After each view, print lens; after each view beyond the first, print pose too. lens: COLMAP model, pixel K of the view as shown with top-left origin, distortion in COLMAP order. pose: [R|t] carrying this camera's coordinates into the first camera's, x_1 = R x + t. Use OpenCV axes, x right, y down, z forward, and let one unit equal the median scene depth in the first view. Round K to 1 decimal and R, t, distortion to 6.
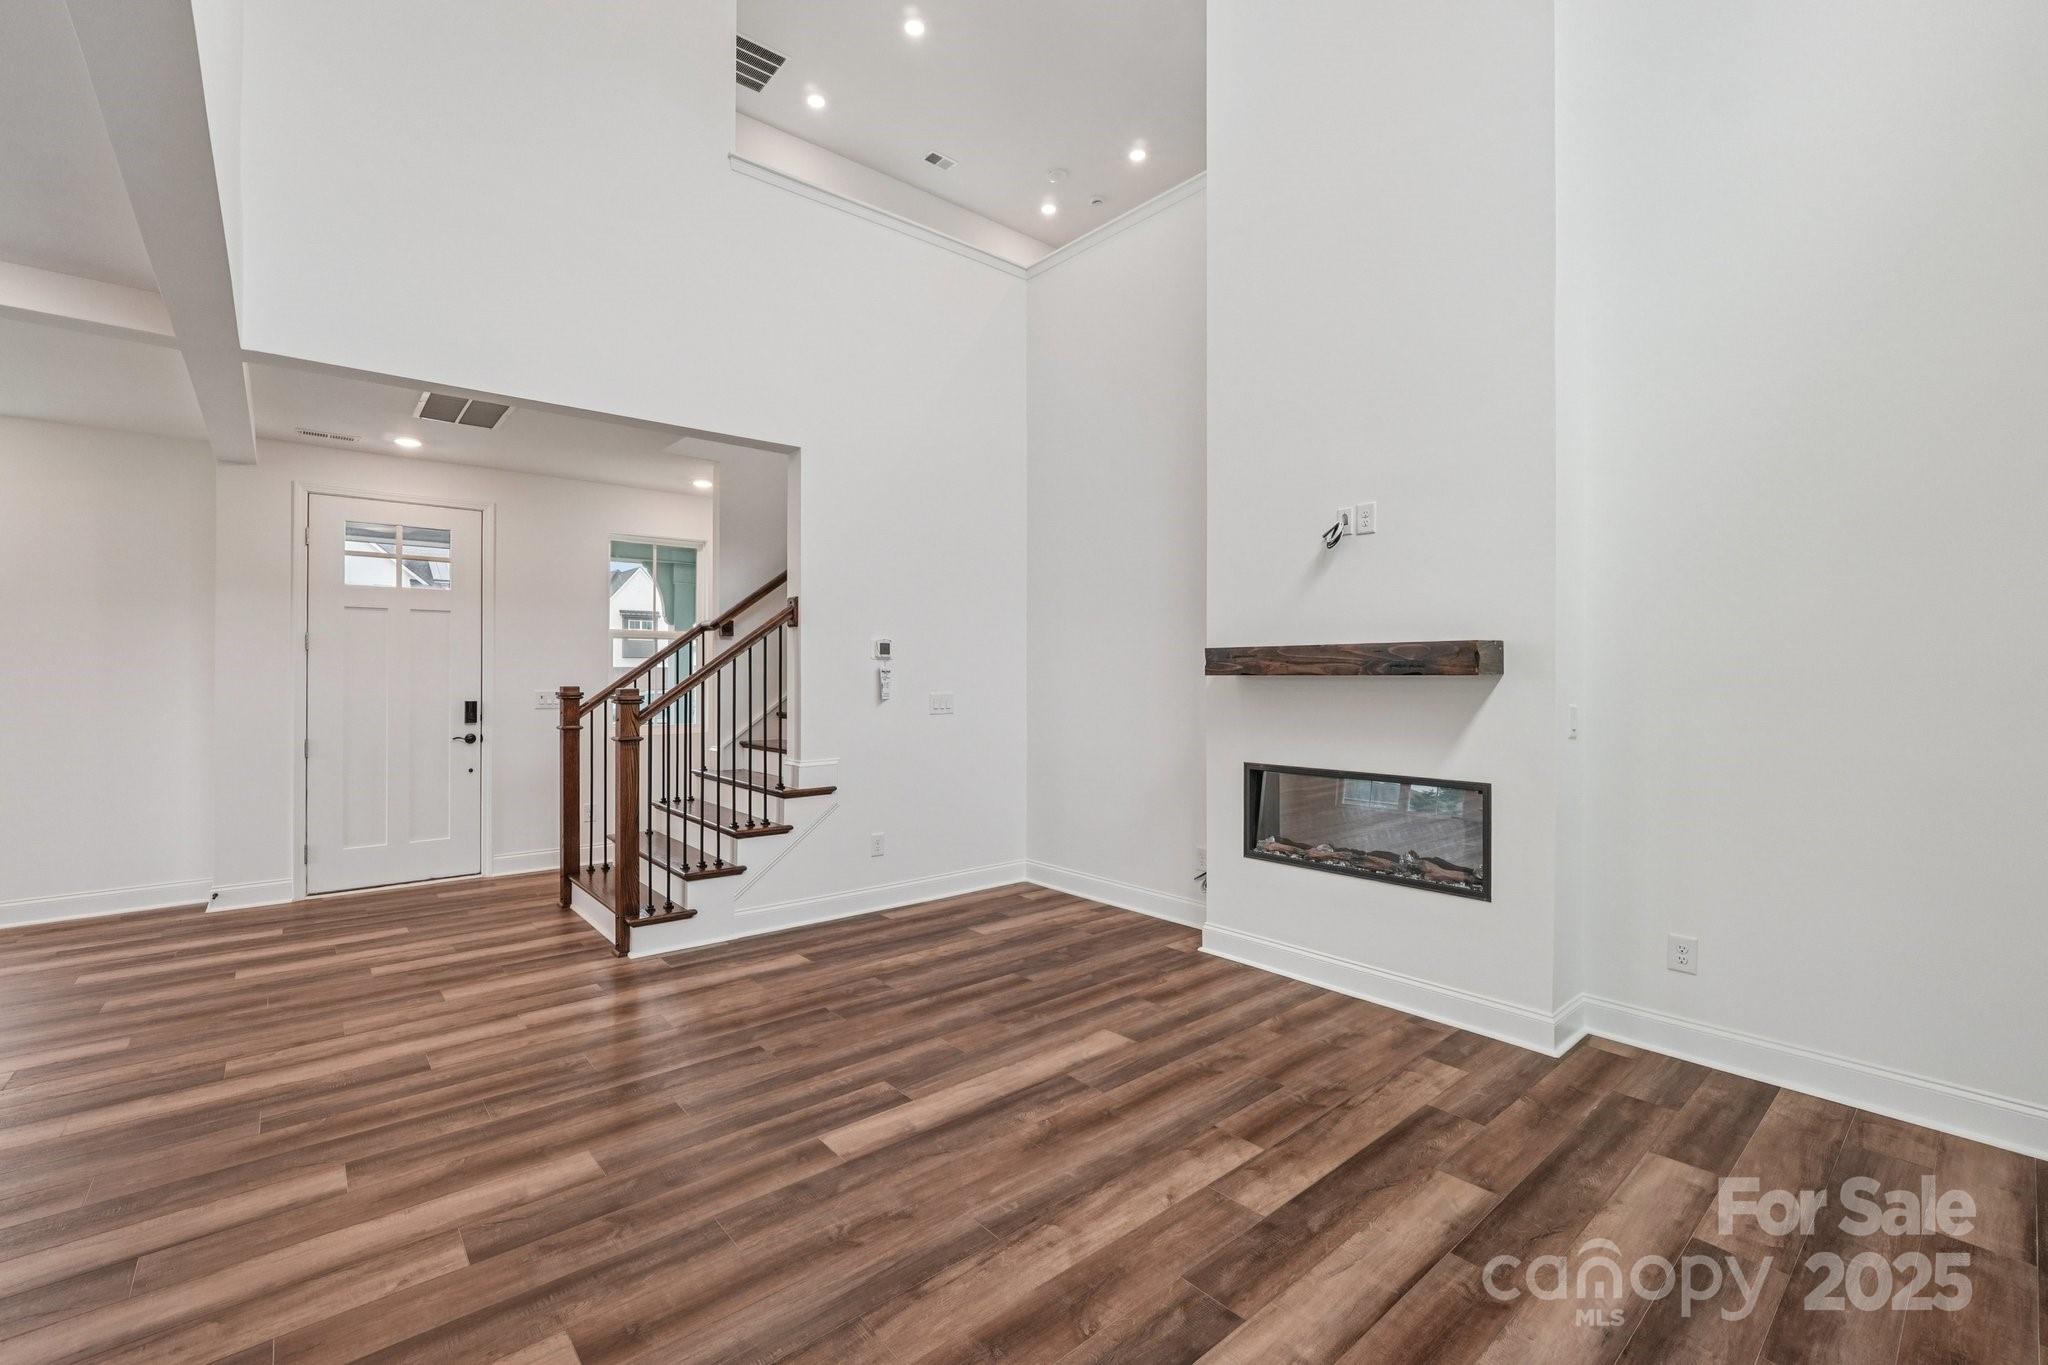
lens RADIAL K [[864.2, 0, 1028.6], [0, 864.2, 677.9], [0, 0, 1]] dist [-0.016329, 0.005984]
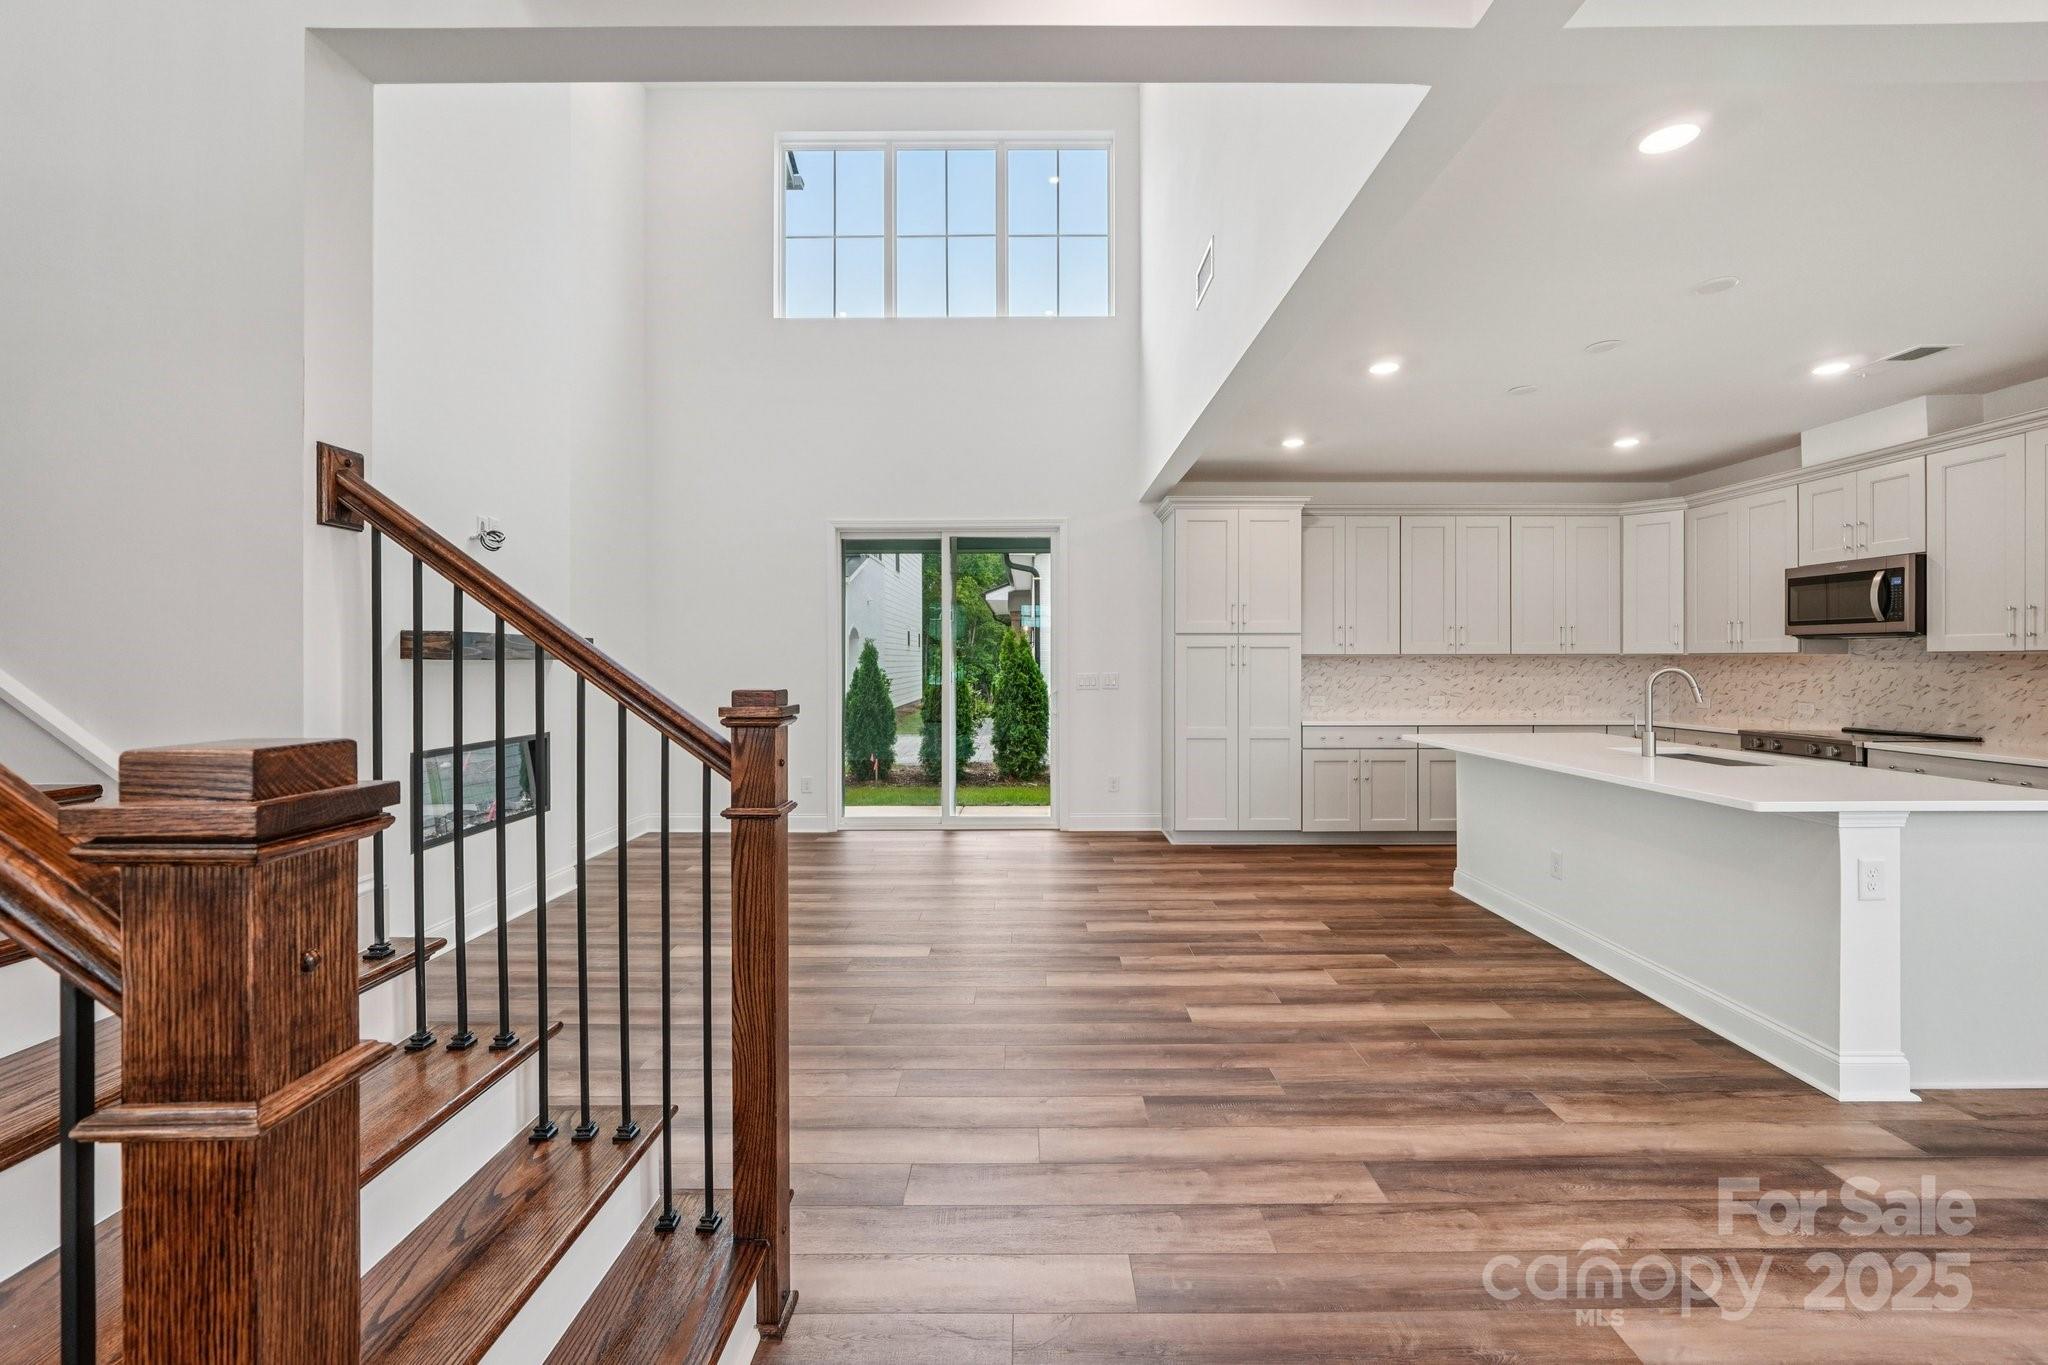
lens RADIAL K [[864.1, 0, 1026.7], [0, 864.1, 661.7], [0, 0, 1]] dist [-0.017781, 0.006415]
pose [[-0.758064, 0.001174, 0.652179, -1.374234], [0.004107, 0.999987, 0.002974, -0.002204], [-0.652167, 0.004934, -0.758059, 2.030240]]
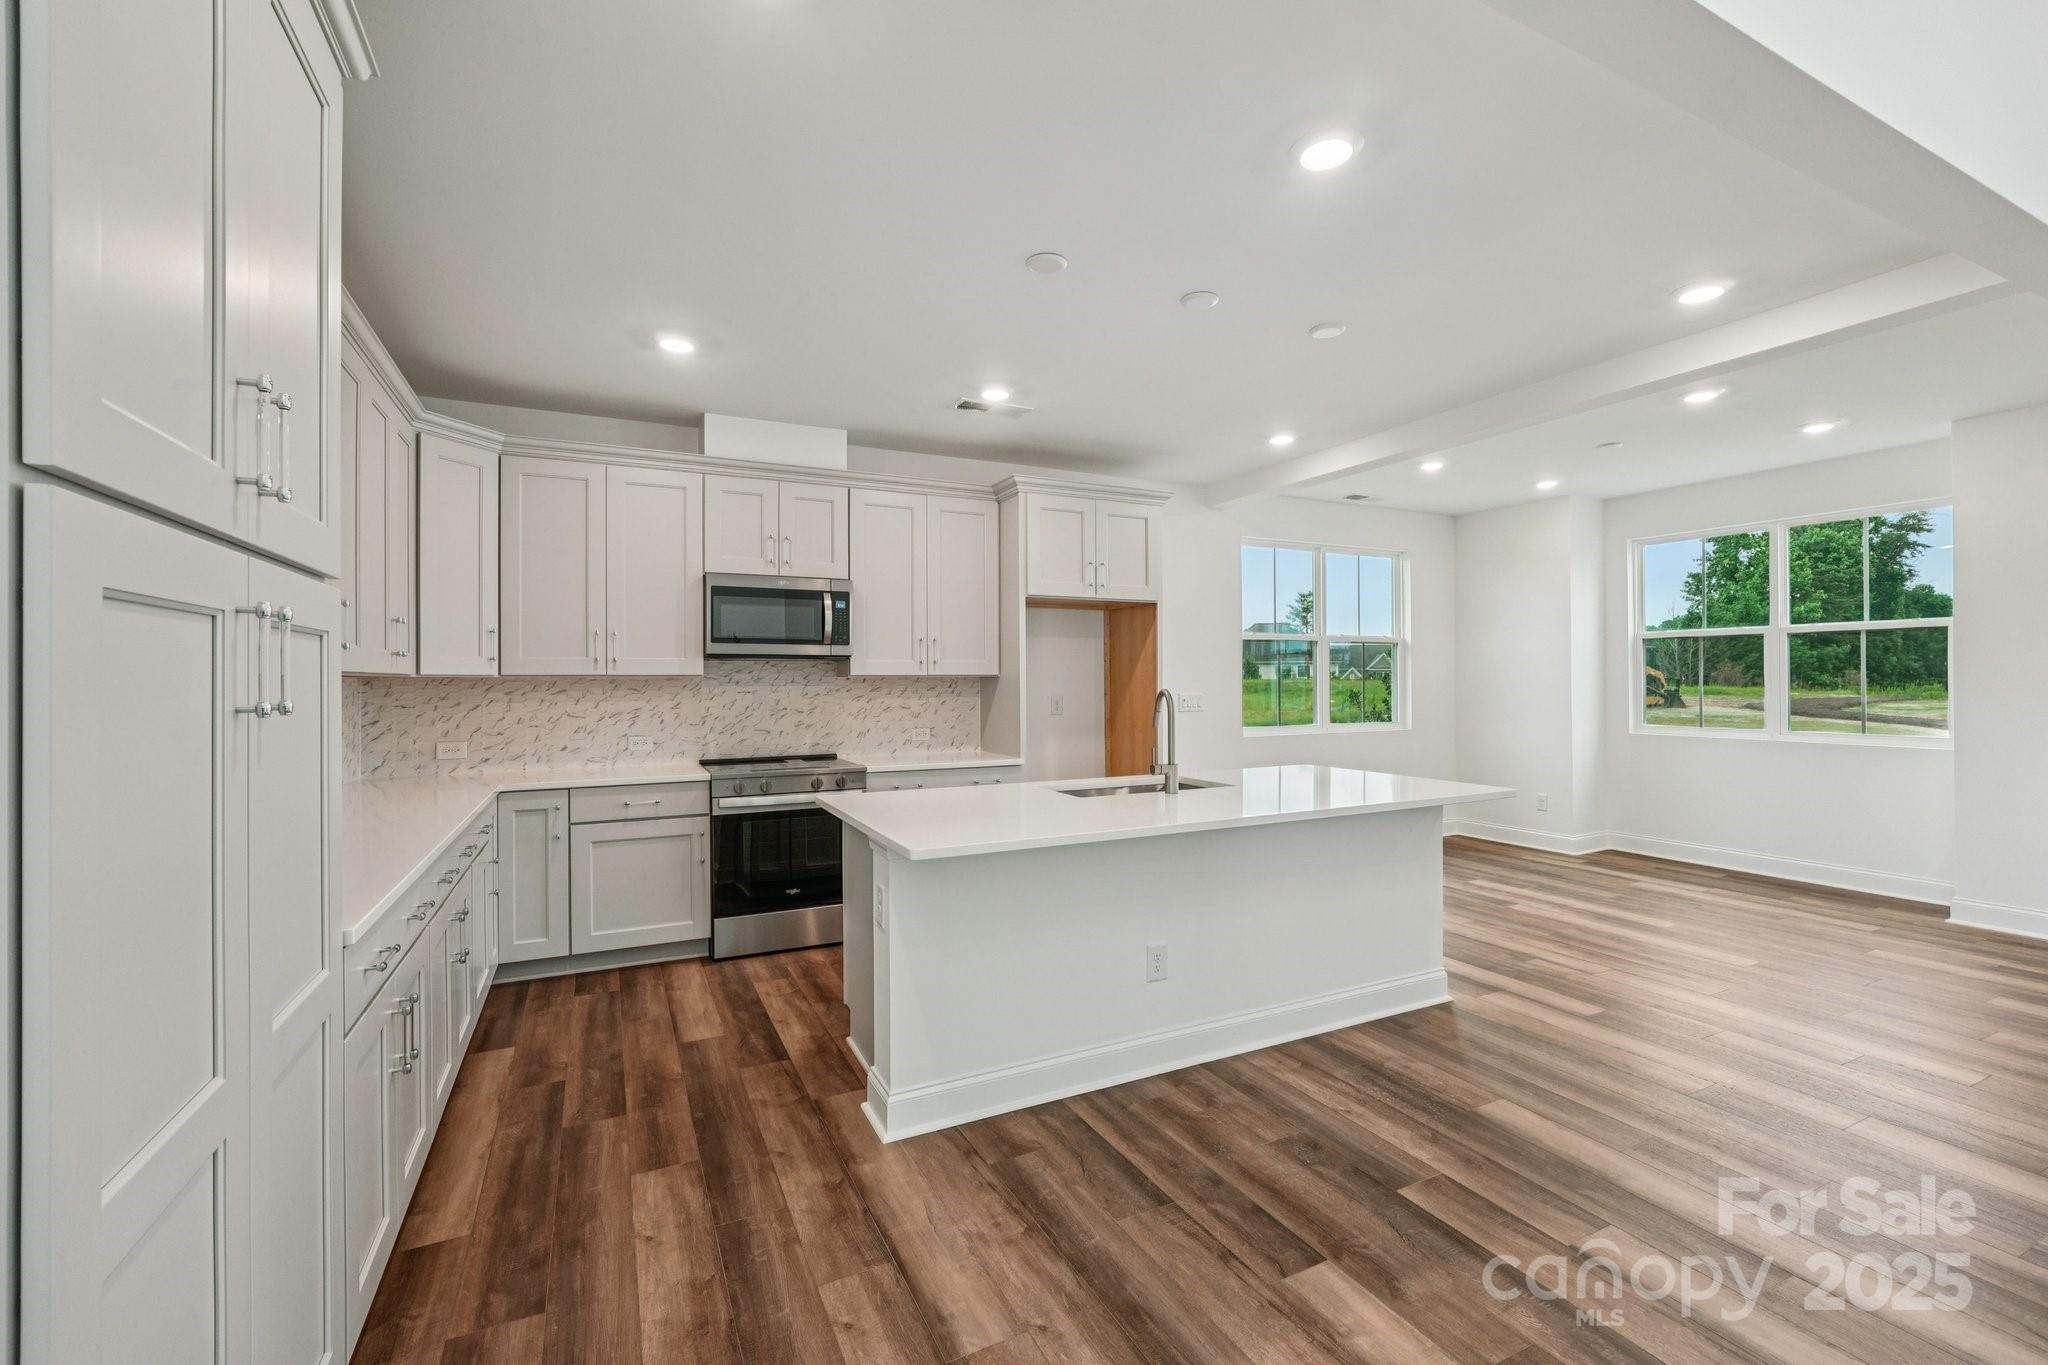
lens RADIAL K [[864.2, 0, 1028.6], [0, 864.2, 677.9], [0, 0, 1]] dist [-0.016329, 0.005984]
pose [[-0.245256, 0.000298, -0.969458, 0.091147], [0.002275, 0.999997, -0.000268, -0.002902], [0.969456, -0.002271, -0.245256, 0.306842]]
